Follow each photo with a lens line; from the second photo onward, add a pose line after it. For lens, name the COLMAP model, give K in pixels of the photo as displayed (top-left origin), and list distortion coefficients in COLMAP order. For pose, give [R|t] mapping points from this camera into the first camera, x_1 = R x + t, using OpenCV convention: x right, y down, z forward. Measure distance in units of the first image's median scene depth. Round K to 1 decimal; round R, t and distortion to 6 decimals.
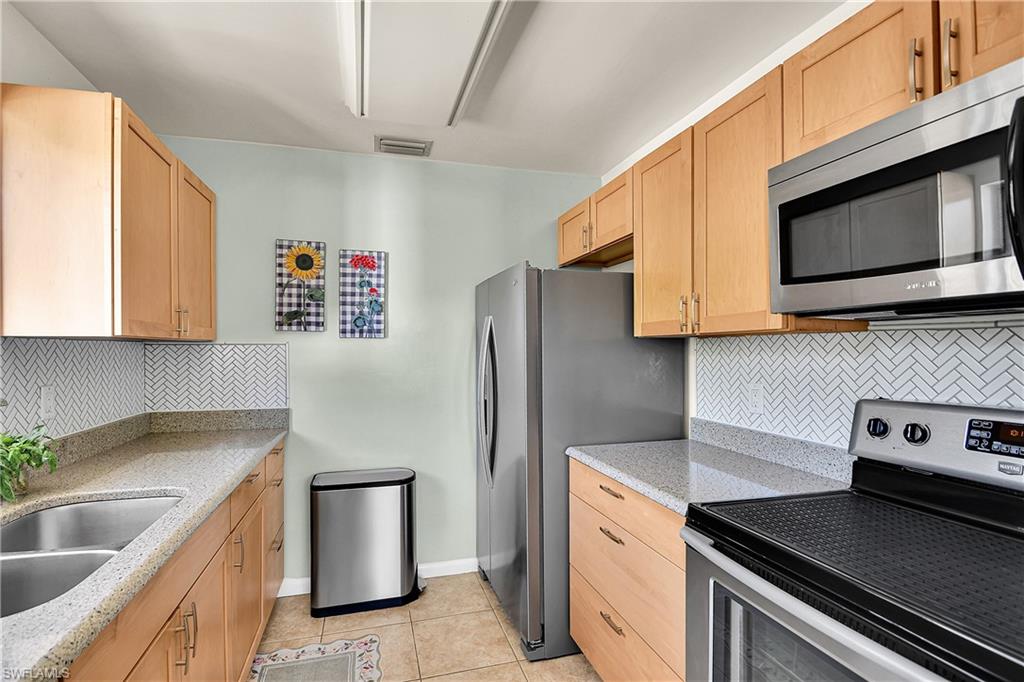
lens RADIAL K [[466.4, 0, 489.0], [0, 466.4, 351.0], [0, 0, 1]] dist [0.017165, -0.013976]
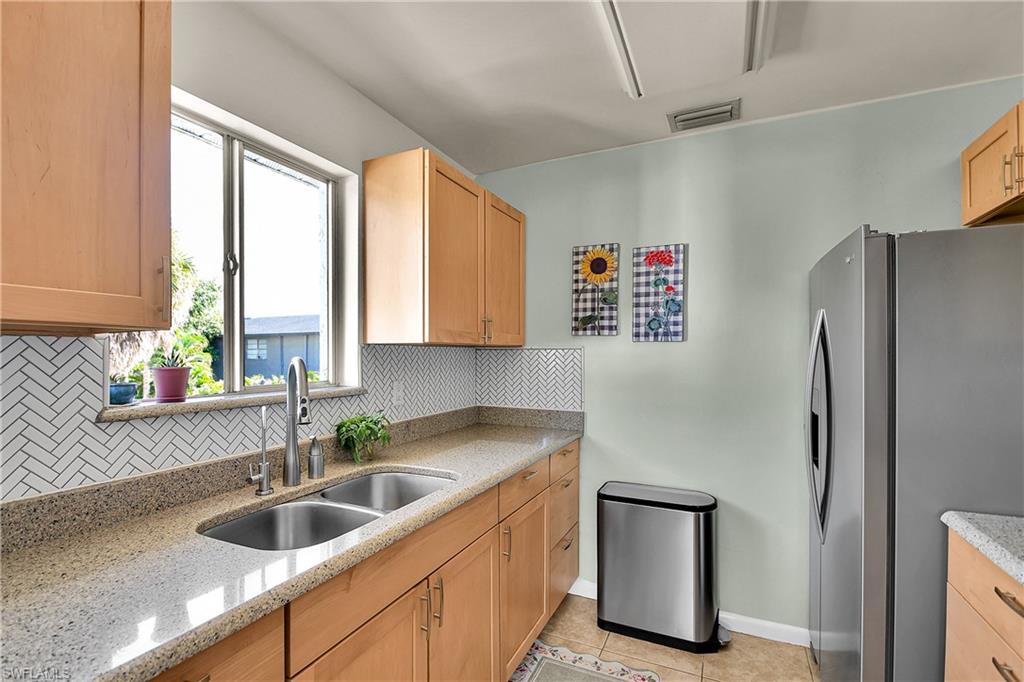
lens RADIAL K [[471.1, 0, 508.6], [0, 471.1, 356.2], [0, 0, 1]] dist [0.015765, -0.013855]
pose [[0.762611, 0.006987, -0.646820, 0.108855], [-0.005961, 0.999975, 0.003774, -0.001285], [0.646830, 0.000978, 0.762634, 0.114320]]
